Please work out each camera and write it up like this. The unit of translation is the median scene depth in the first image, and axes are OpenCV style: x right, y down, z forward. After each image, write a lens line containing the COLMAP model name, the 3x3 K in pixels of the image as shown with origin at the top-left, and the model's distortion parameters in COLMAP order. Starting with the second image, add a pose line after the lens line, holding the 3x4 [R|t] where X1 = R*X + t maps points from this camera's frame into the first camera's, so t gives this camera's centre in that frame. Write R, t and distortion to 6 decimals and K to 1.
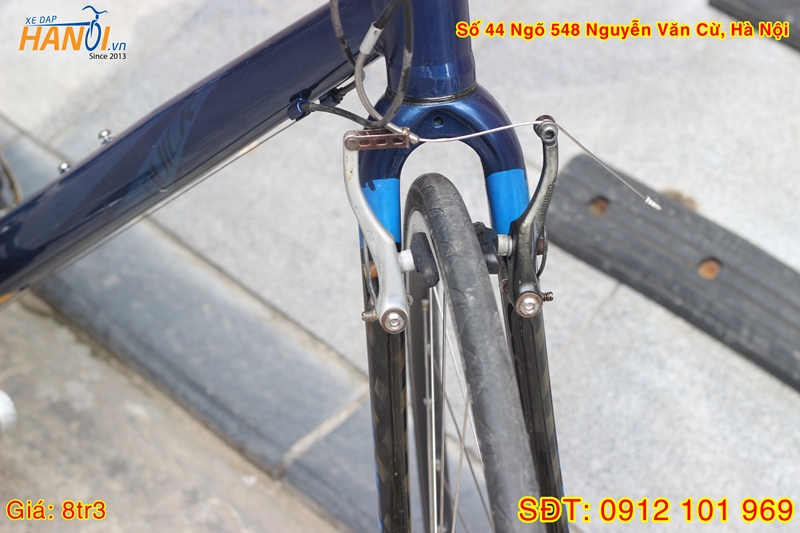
lens RADIAL K [[1930.5, 0, 393.3], [0, 1930.5, 265.7], [0, 0, 1]] dist [-0.093685, 0.000000]
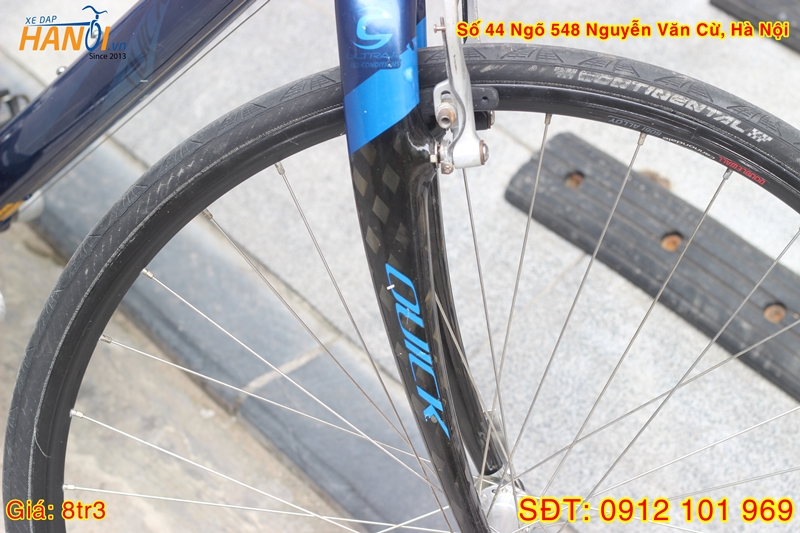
lens RADIAL K [[1930.5, 0, 399.6], [0, 1930.5, 265.5], [0, 0, 1]] dist [-0.093685, 0.000000]
pose [[0.991436, 0.070245, -0.110089, 0.134367], [-0.078854, 0.993993, -0.075897, 0.101874], [0.104096, 0.083928, 0.991020, -0.018472]]
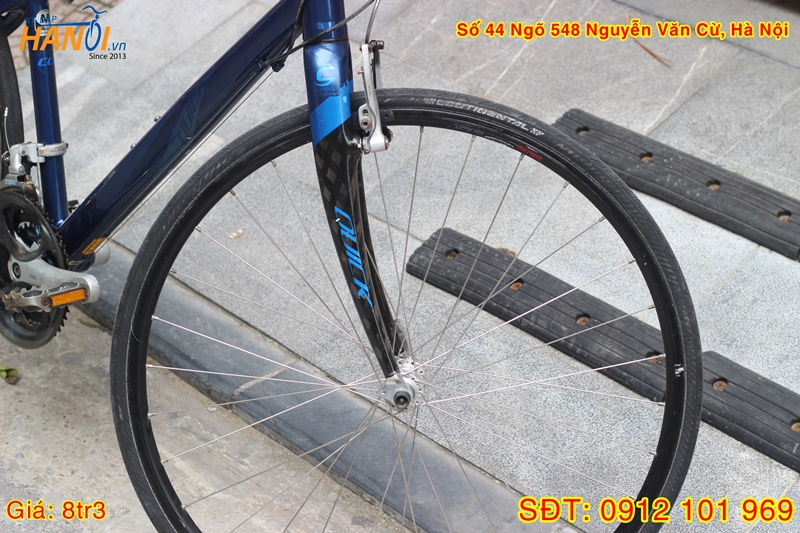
lens RADIAL K [[1930.5, 0, 398.4], [0, 1930.5, 266.8], [0, 0, 1]] dist [-0.093685, 0.000000]
pose [[0.996619, 0.023917, -0.078603, 0.190765], [-0.043960, 0.963463, -0.264210, 0.399148], [0.069412, 0.266772, 0.961257, -0.497625]]
